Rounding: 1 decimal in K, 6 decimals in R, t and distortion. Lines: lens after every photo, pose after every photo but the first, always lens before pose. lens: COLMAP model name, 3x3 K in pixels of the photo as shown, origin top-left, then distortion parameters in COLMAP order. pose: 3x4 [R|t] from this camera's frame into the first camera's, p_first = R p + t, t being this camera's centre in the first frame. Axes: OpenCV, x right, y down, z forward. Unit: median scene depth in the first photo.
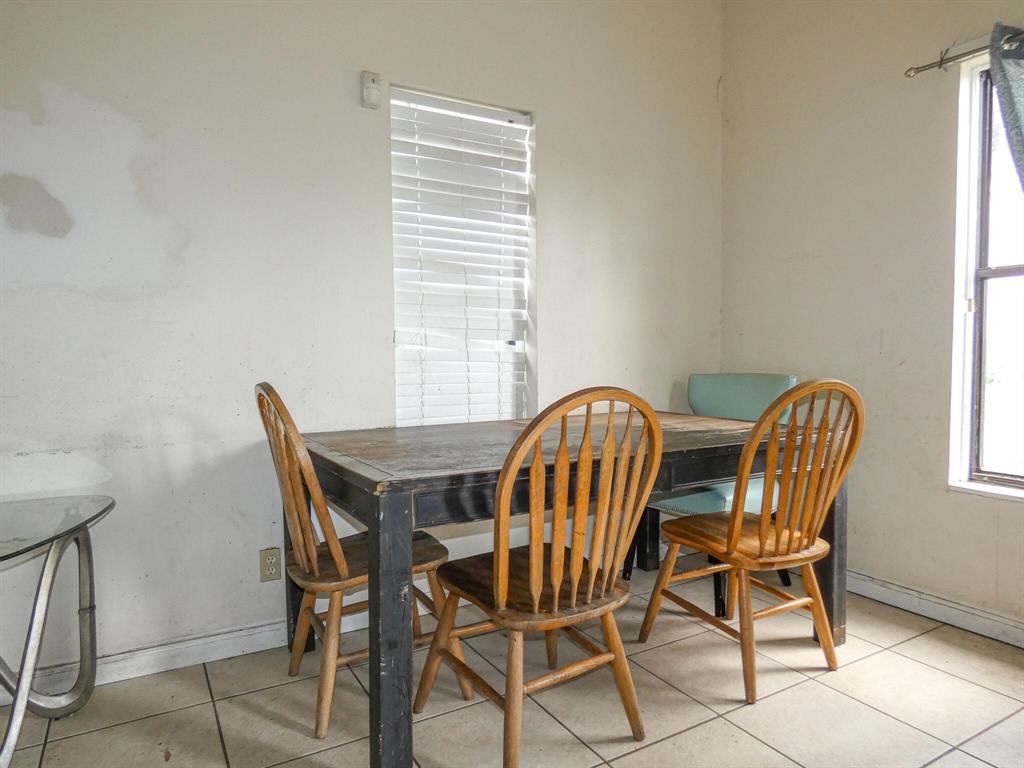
lens RADIAL K [[622.2, 0, 494.6], [0, 622.2, 385.8], [0, 0, 1]] dist [-0.003574, -0.004315]
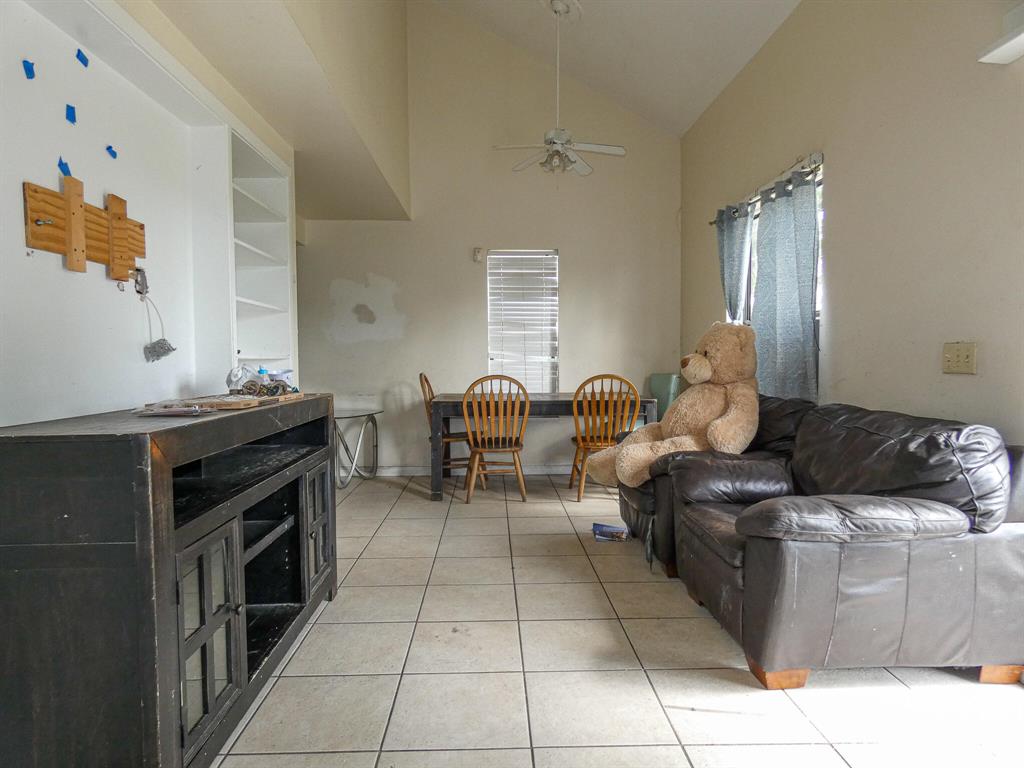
lens RADIAL K [[622.2, 0, 514.2], [0, 622.2, 385.4], [0, 0, 1]] dist [-0.003574, -0.004315]
pose [[0.897899, 0.024028, -0.439546, 0.910202], [-0.022428, 0.999709, 0.008833, 0.011595], [0.439630, 0.001927, 0.898177, -1.021752]]
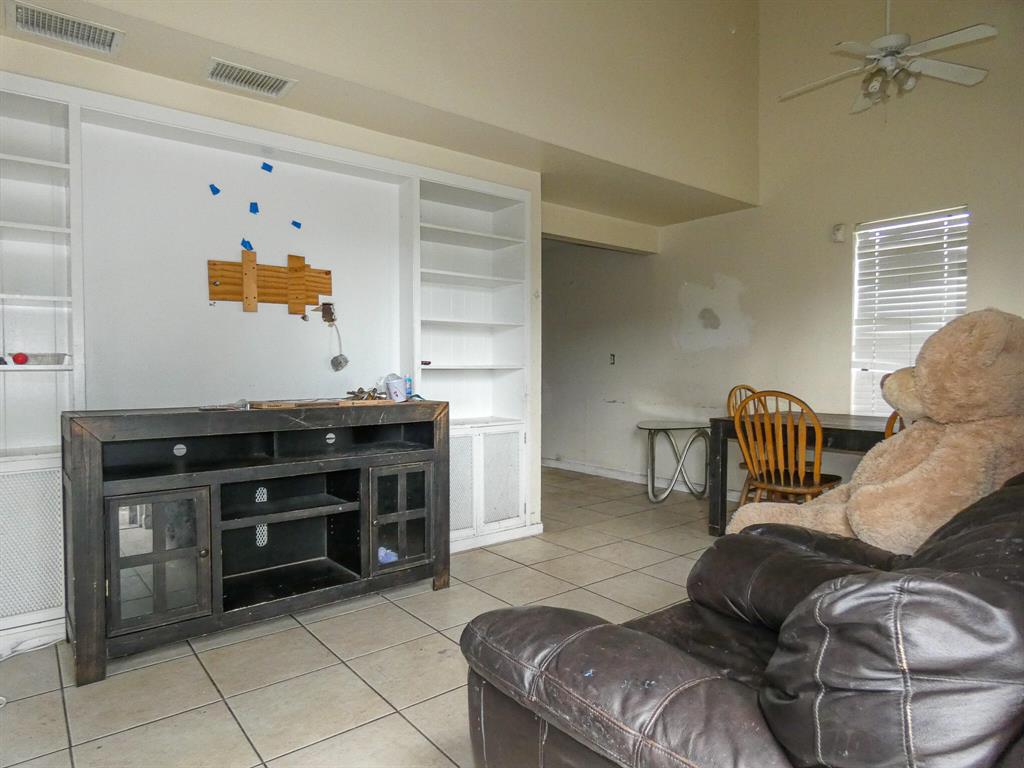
lens RADIAL K [[622.2, 0, 502.7], [0, 622.2, 387.1], [0, 0, 1]] dist [-0.003574, -0.004315]
pose [[0.173300, 0.042240, -0.983963, 1.331227], [-0.042295, 0.998477, 0.035414, -0.031585], [0.983960, 0.035479, 0.174823, -0.282365]]
